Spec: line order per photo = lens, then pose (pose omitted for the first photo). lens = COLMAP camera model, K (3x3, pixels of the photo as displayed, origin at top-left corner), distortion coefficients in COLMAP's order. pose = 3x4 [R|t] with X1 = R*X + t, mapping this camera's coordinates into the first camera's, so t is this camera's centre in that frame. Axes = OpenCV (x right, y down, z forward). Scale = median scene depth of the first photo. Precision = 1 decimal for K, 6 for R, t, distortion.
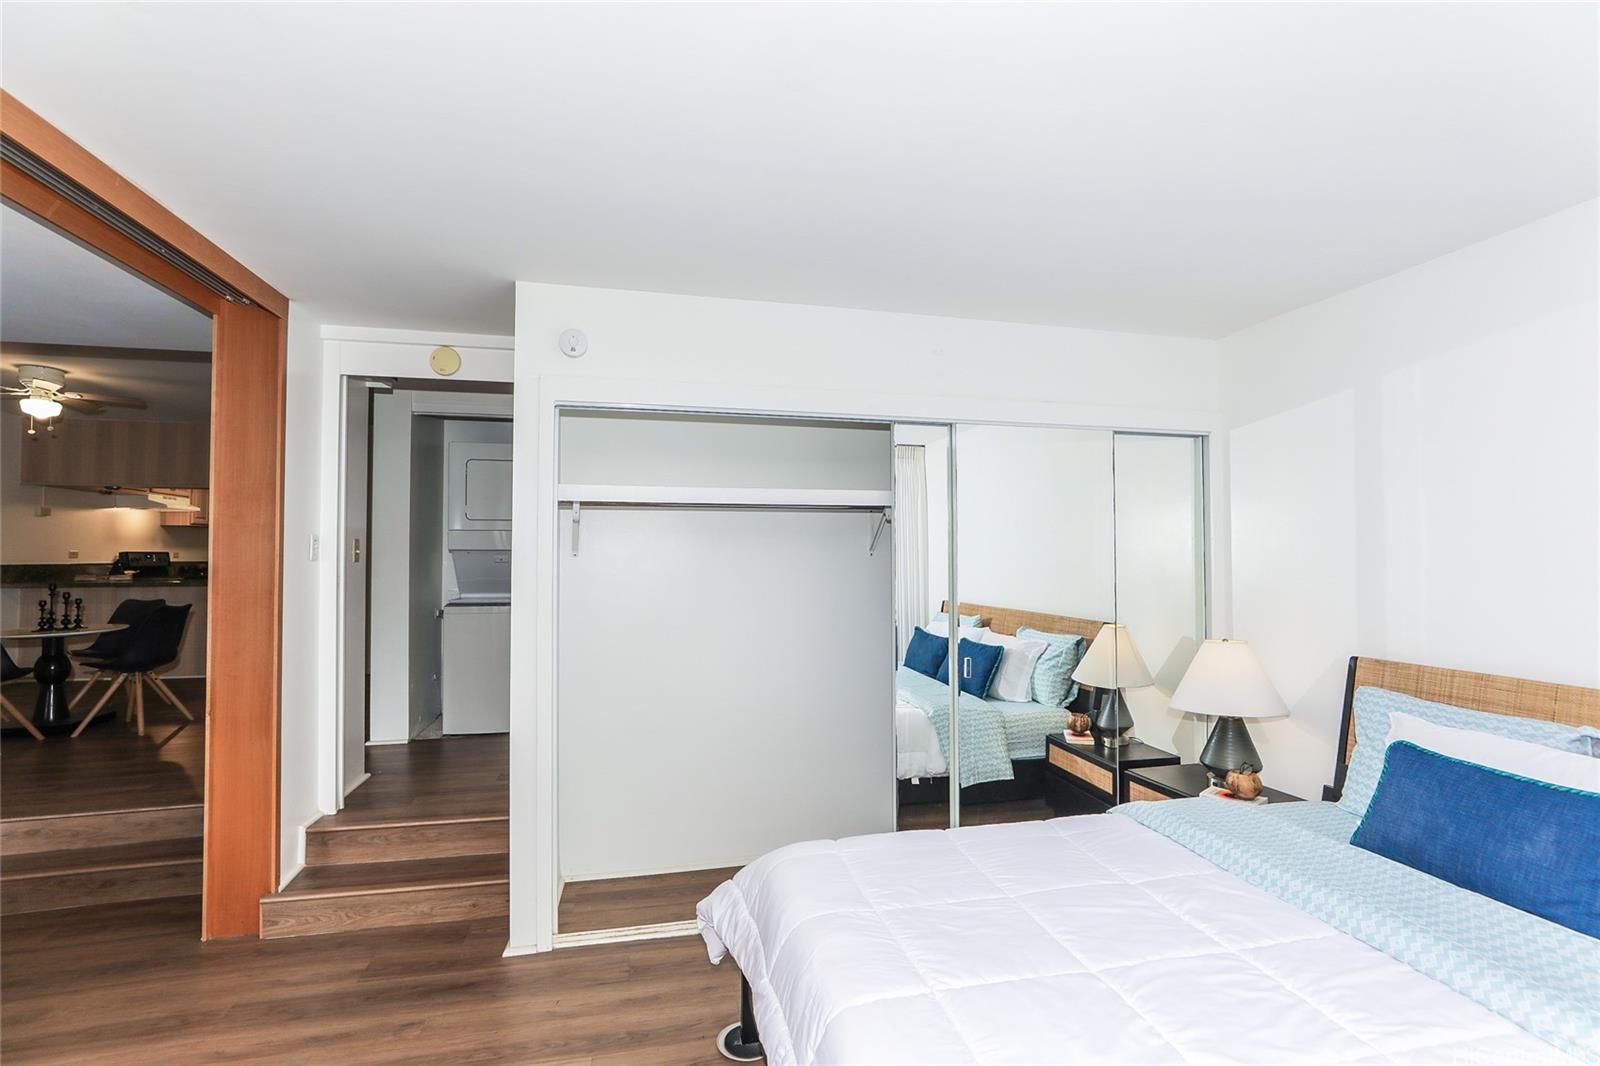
lens RADIAL K [[727.6, 0, 815.8], [0, 727.6, 534.7], [0, 0, 1]] dist [-0.016112, 0.004925]
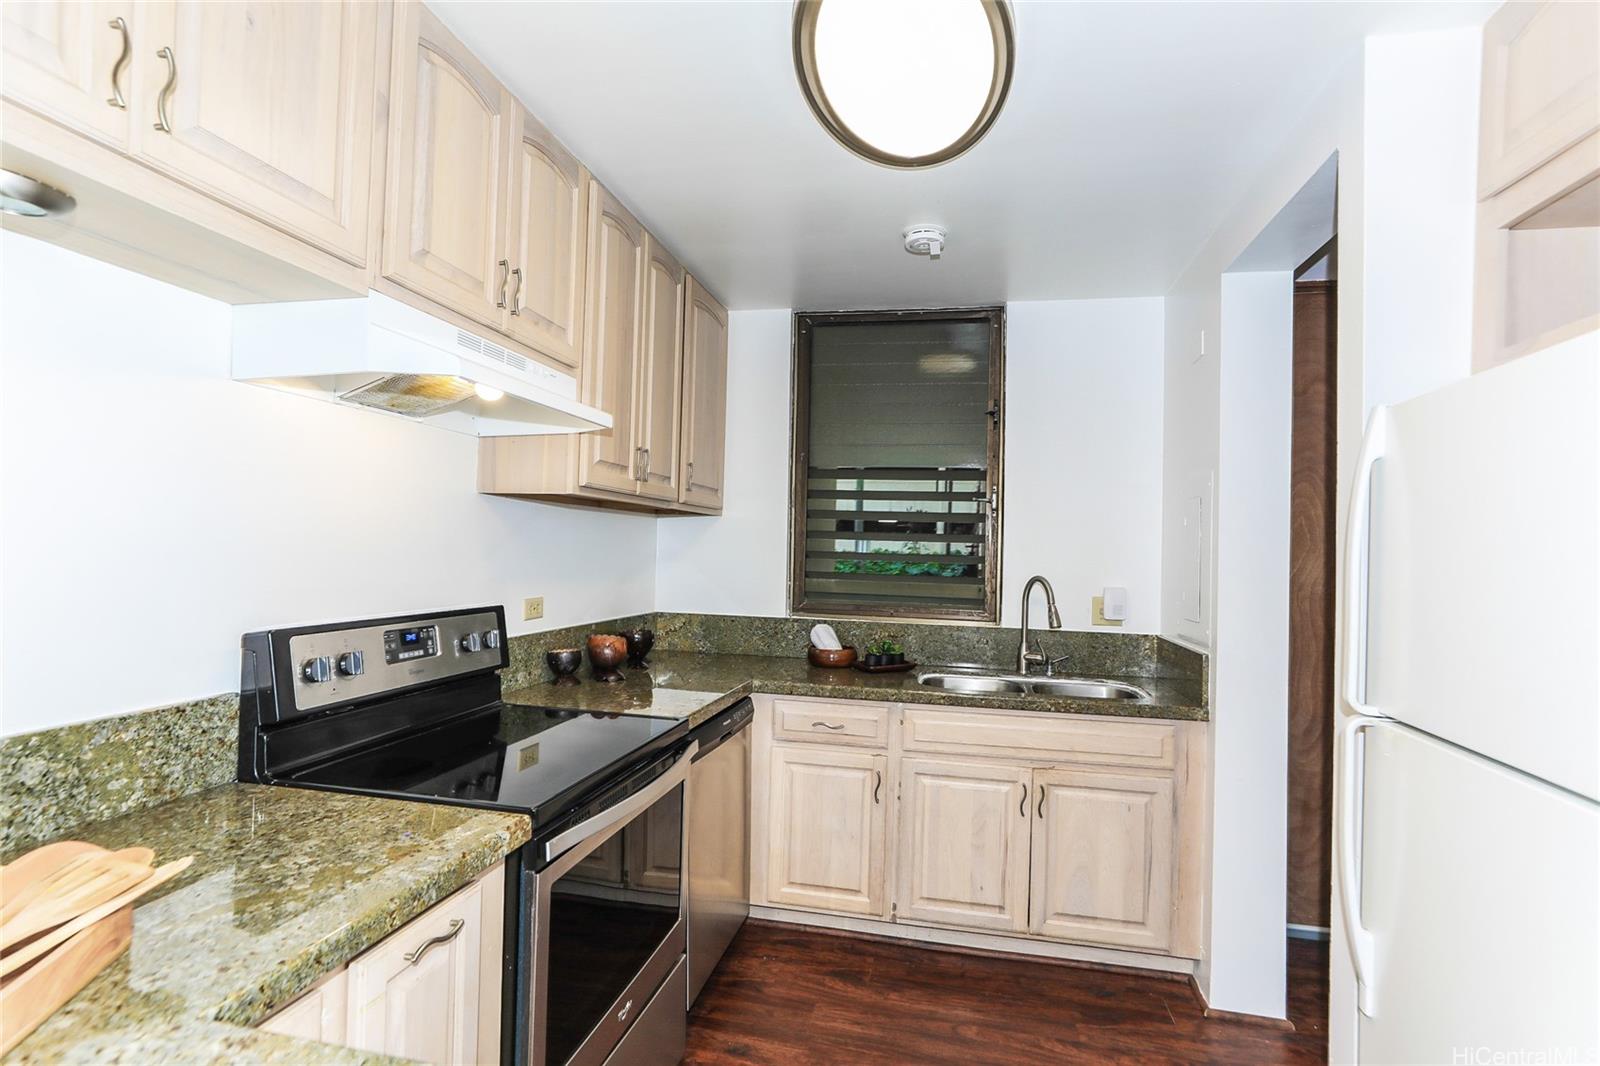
lens RADIAL K [[759.8, 0, 798.7], [0, 759.8, 539.2], [0, 0, 1]] dist [-0.001460, -0.000061]
pose [[0.902612, 0.020475, -0.429968, -0.900968], [-0.016020, 0.999774, 0.013978, -0.003515], [0.430157, -0.005729, 0.902736, 1.045382]]
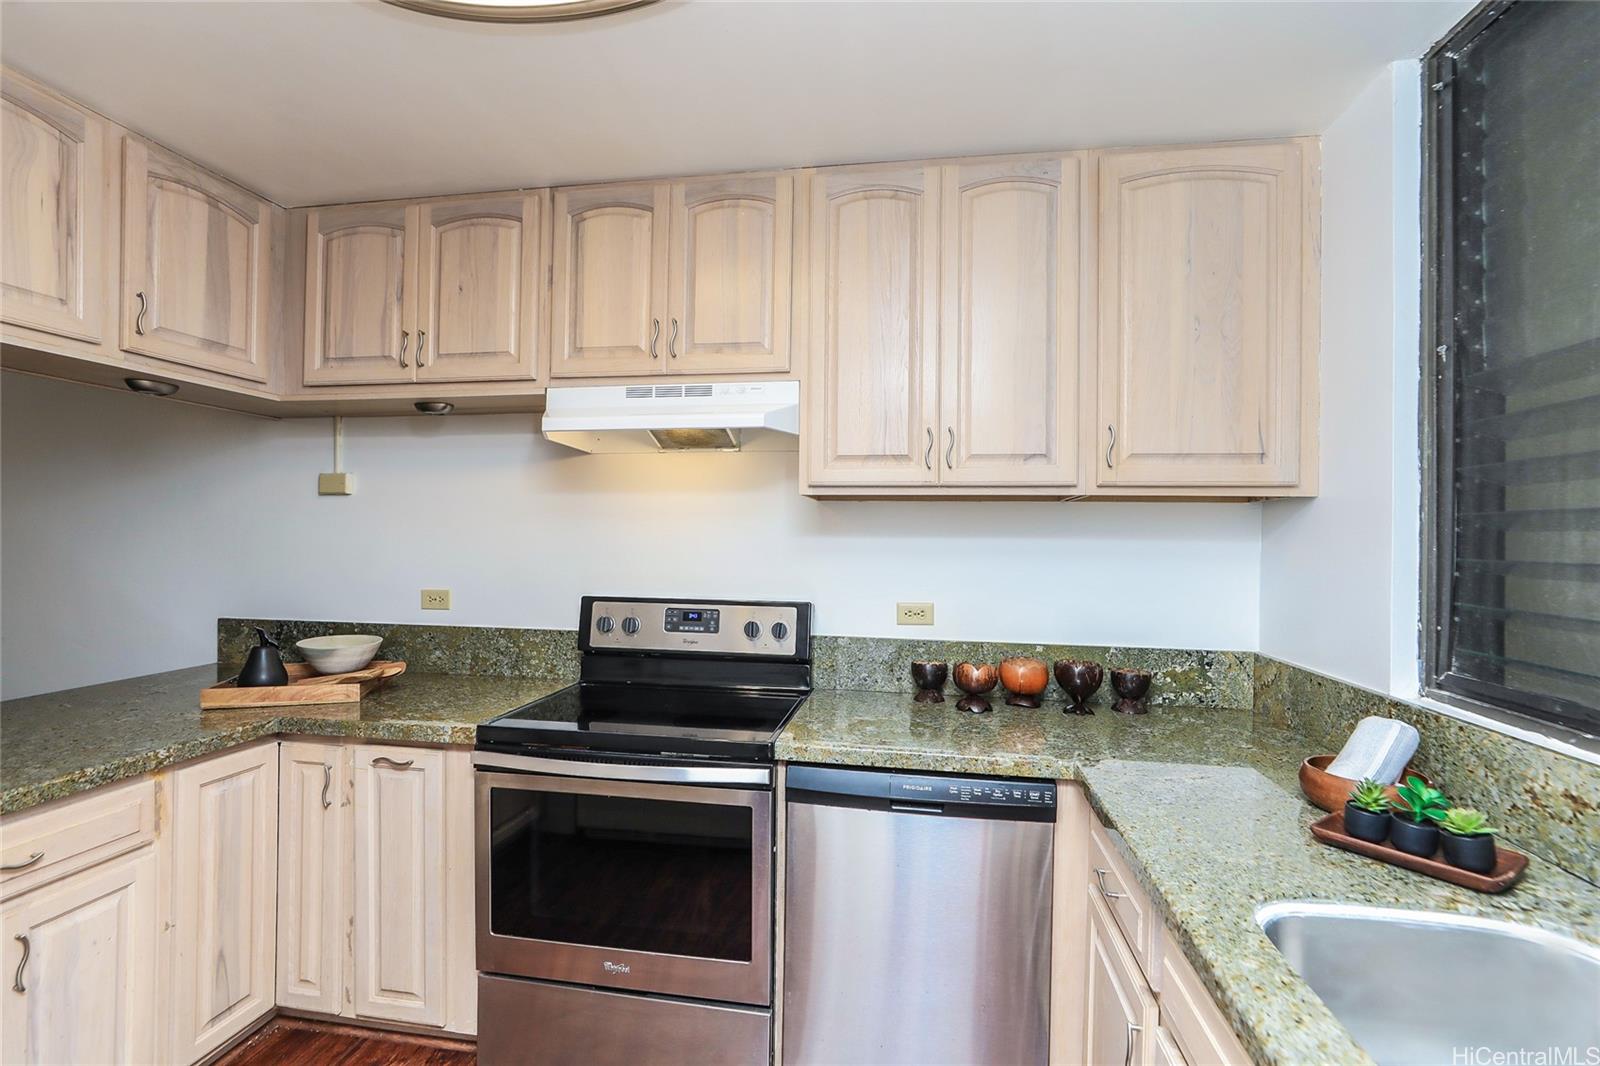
lens RADIAL K [[727.6, 0, 806.6], [0, 727.6, 538.8], [0, 0, 1]] dist [-0.016112, 0.004925]
pose [[-0.383671, -0.000214, -0.923470, -0.842744], [0.016461, 0.999840, -0.007071, 0.004236], [0.923323, -0.017914, -0.383606, 1.413617]]
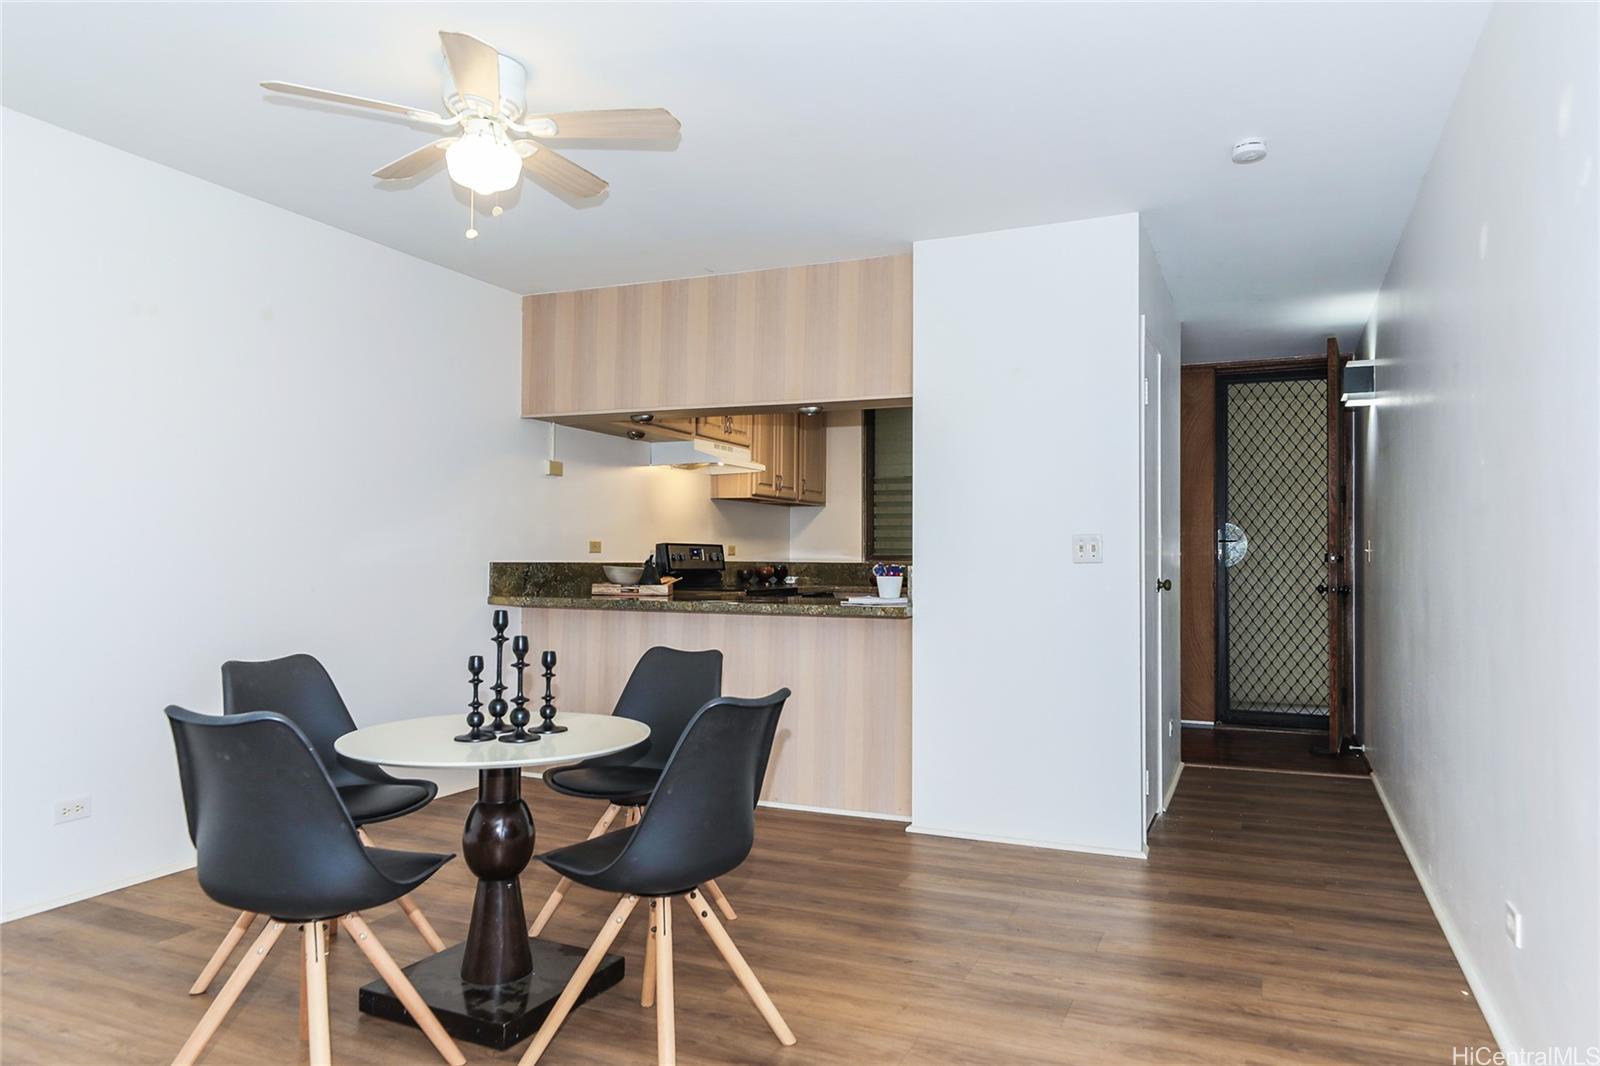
lens RADIAL K [[1059.0, 0, 802.4], [0, 1059.0, 534.5], [0, 0, 1]] dist [-0.002171, -0.000205]
pose [[0.794546, -0.005503, -0.607179, -0.435621], [0.006810, 0.999977, -0.000152, 0.021150], [0.607166, -0.004014, 0.794565, 0.478446]]
